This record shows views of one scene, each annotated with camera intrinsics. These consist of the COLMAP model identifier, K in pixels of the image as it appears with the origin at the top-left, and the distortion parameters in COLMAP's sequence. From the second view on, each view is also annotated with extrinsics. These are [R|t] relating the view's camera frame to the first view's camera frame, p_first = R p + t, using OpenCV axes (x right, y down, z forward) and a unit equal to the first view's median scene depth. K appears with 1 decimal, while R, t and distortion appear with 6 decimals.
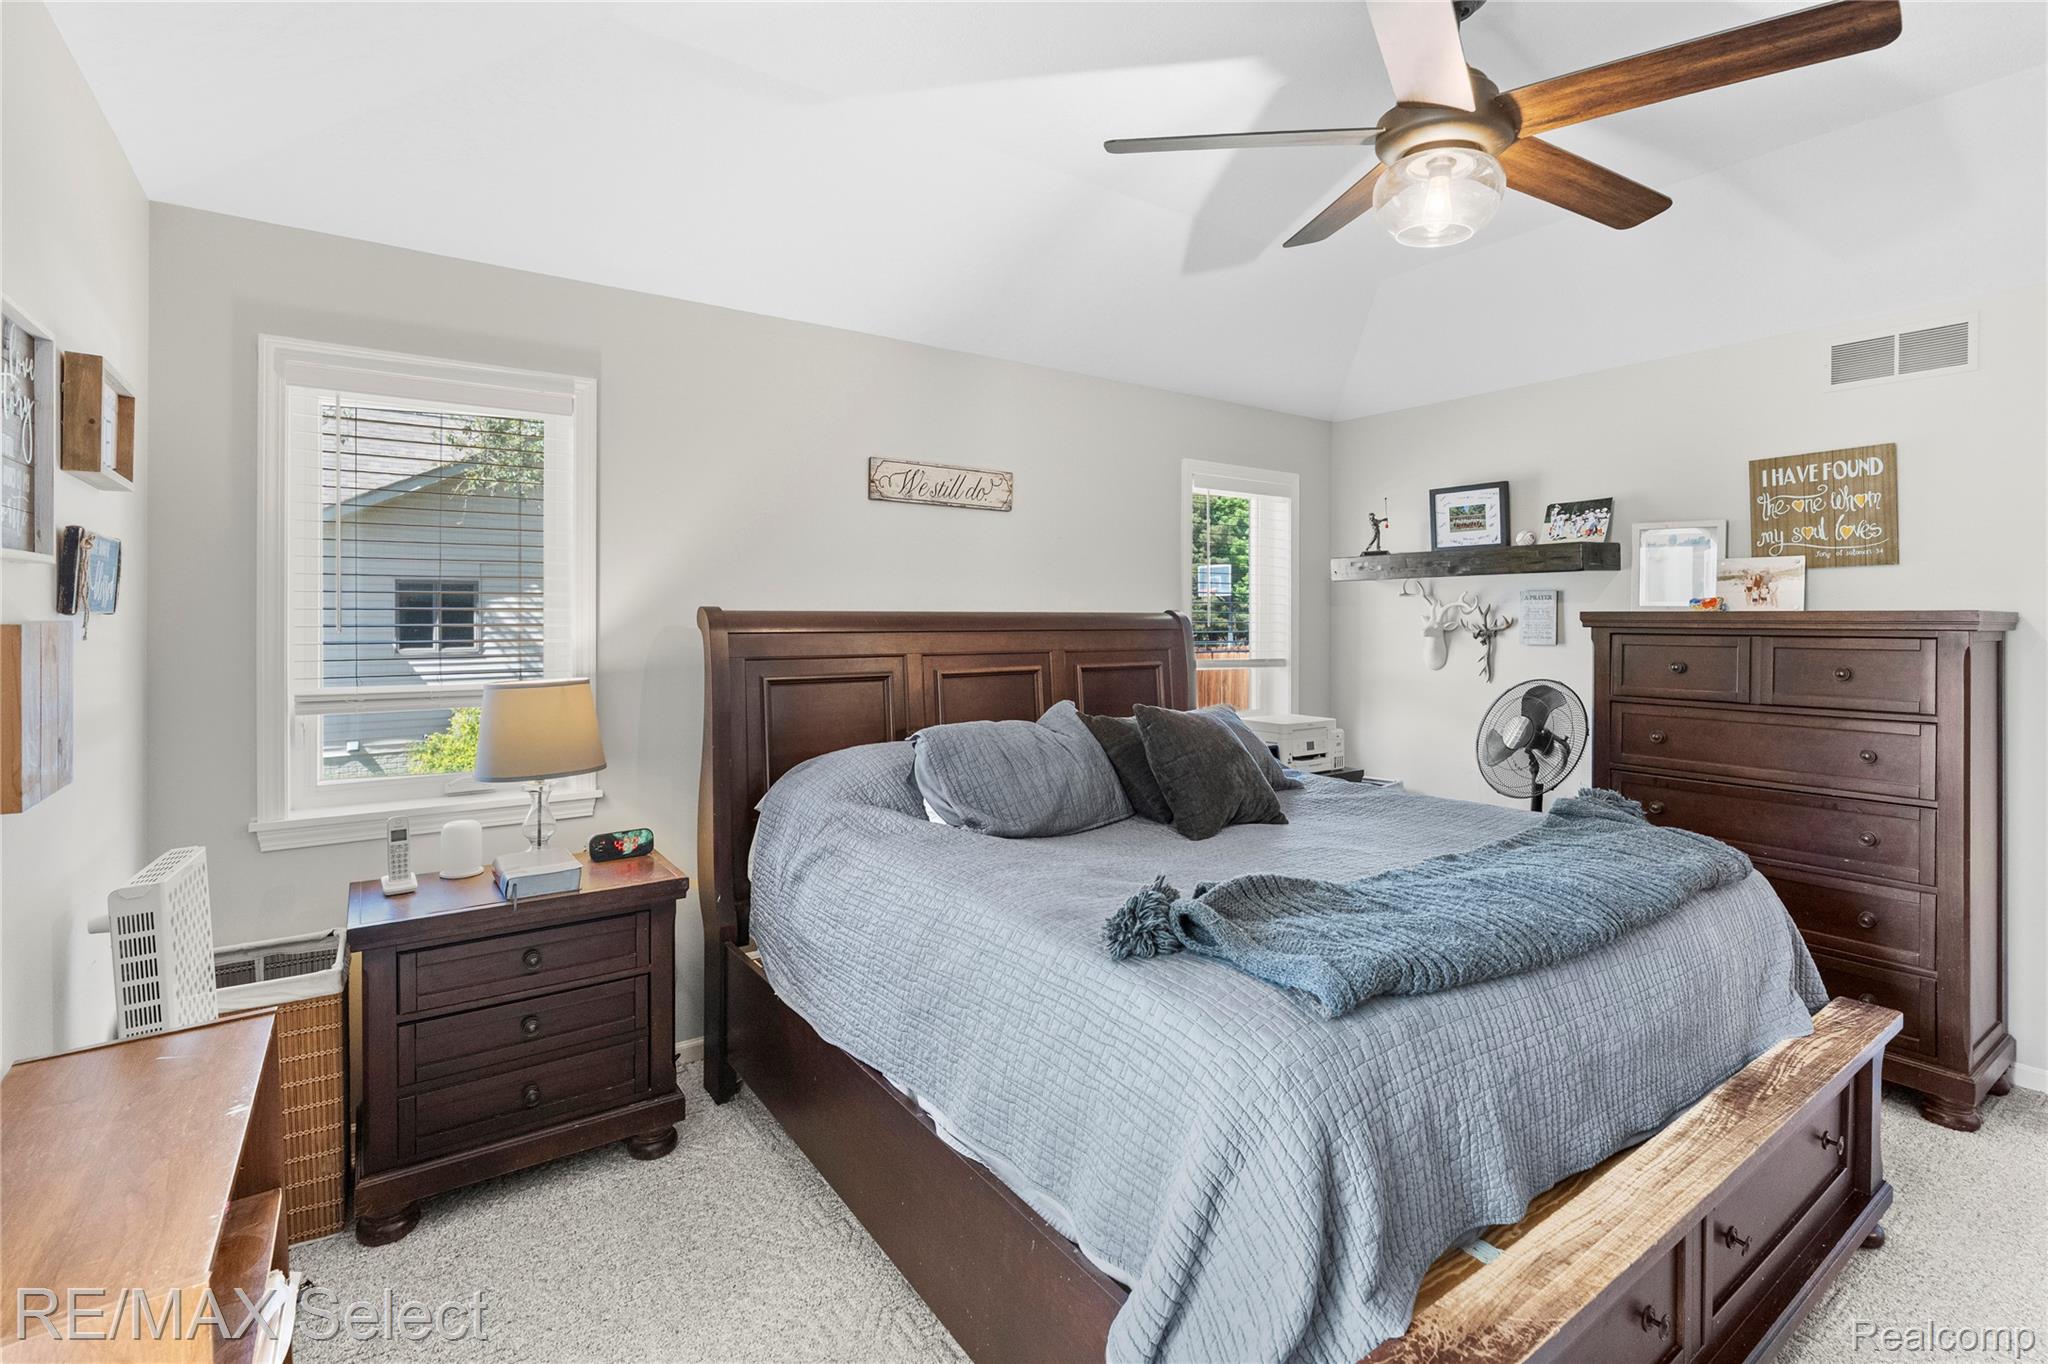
lens RADIAL K [[933.1, 0, 1022.6], [0, 933.1, 630.5], [0, 0, 1]] dist [-0.005744, -0.000167]
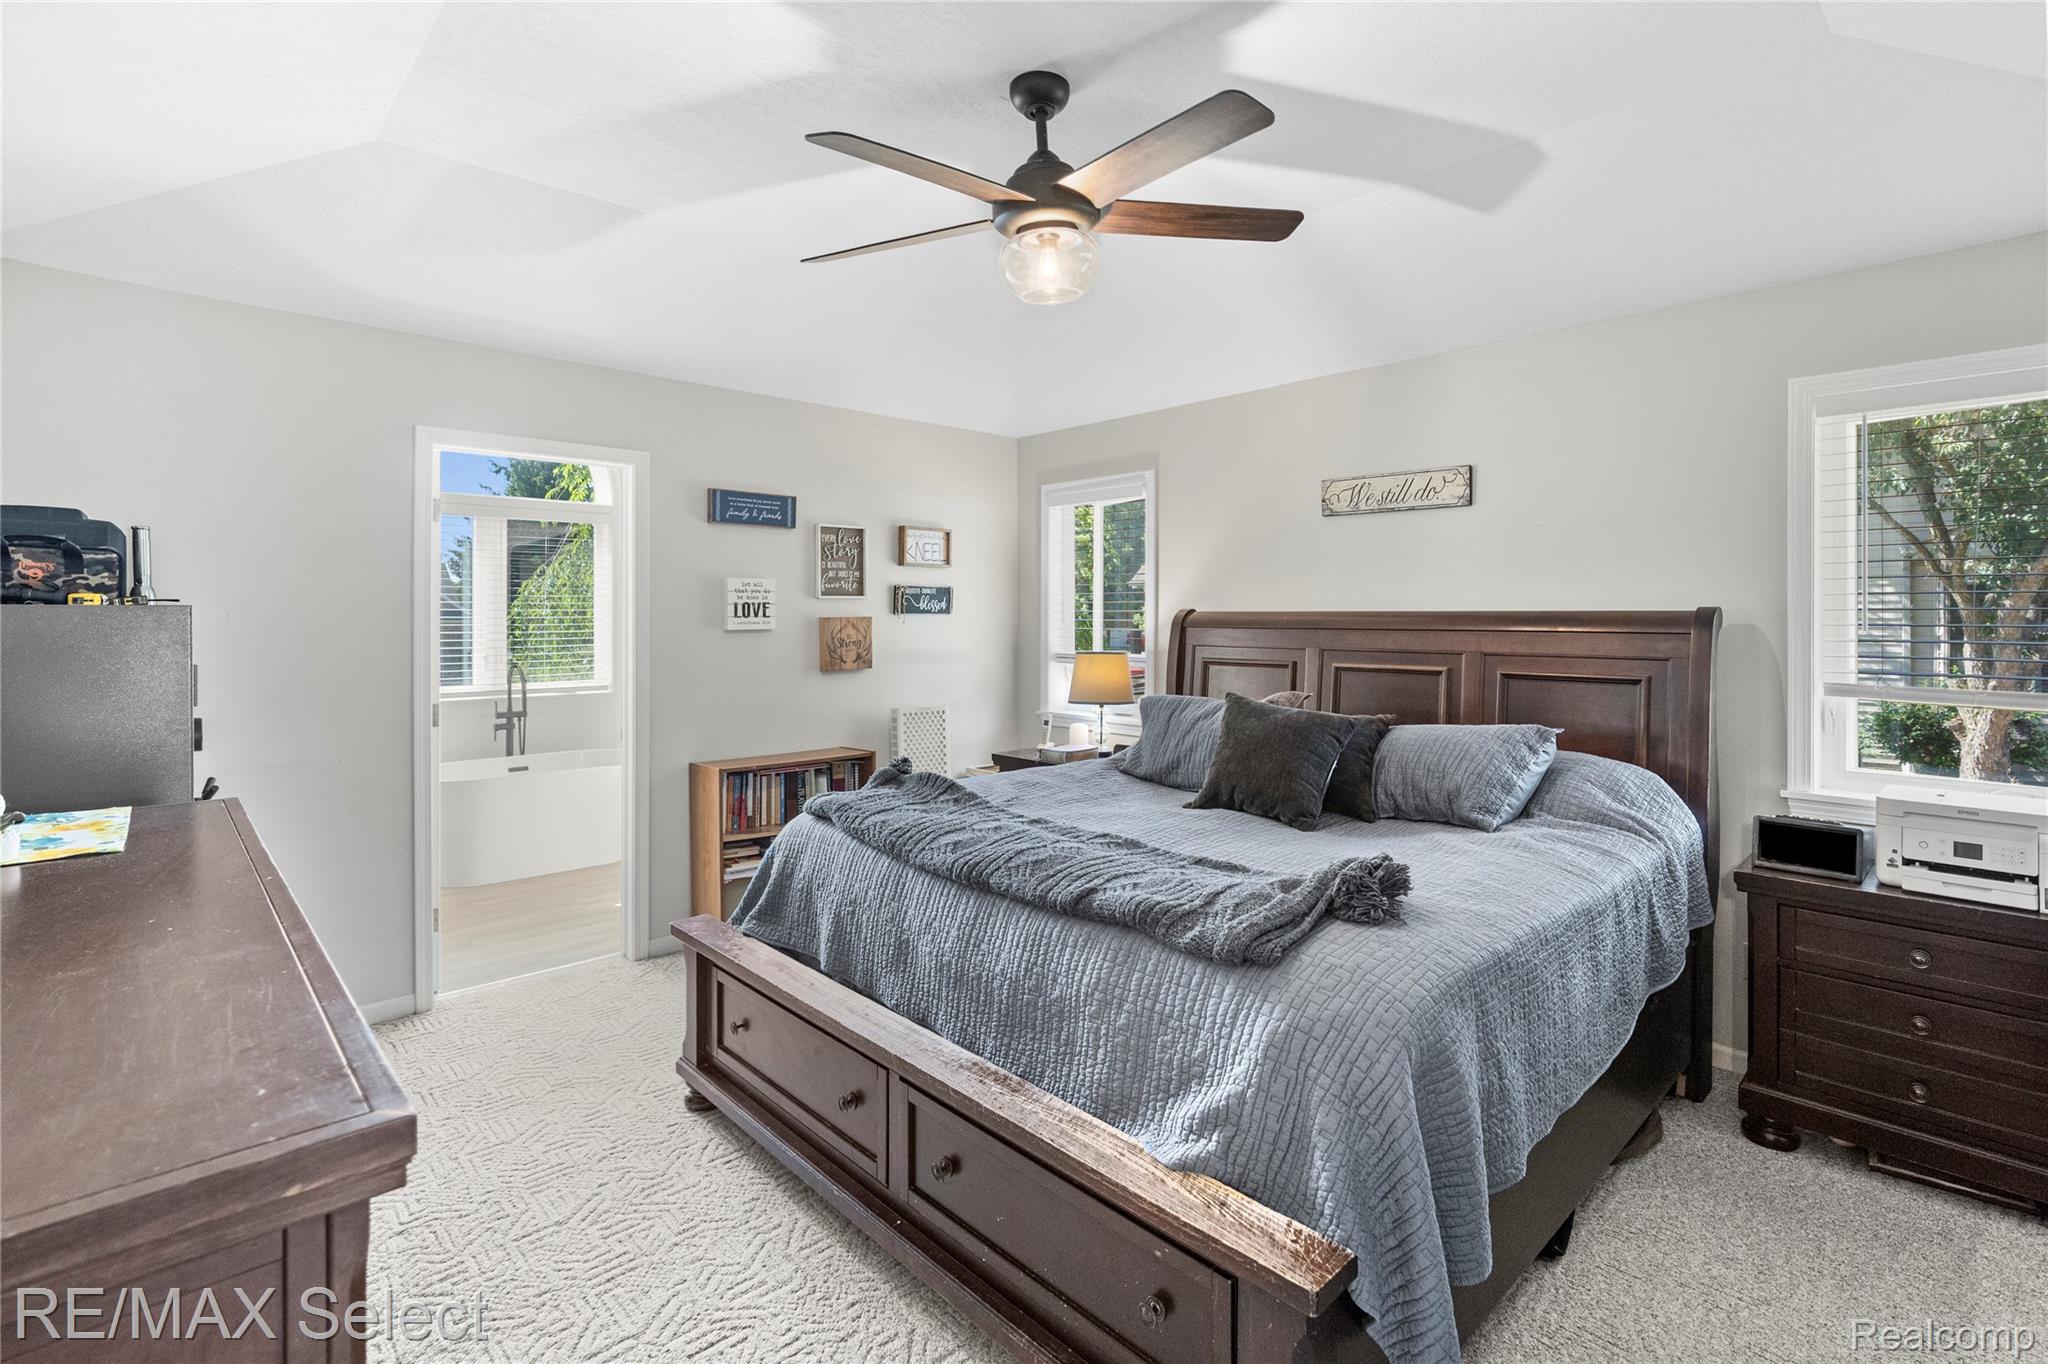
lens RADIAL K [[959.3, 0, 1067.0], [0, 959.3, 626.5], [0, 0, 1]] dist [-0.002280, 0.000546]
pose [[0.170046, 0.015426, -0.985315, 1.060743], [-0.011442, 0.999841, 0.013679, -0.014952], [0.985370, 0.008948, 0.170196, 0.512834]]
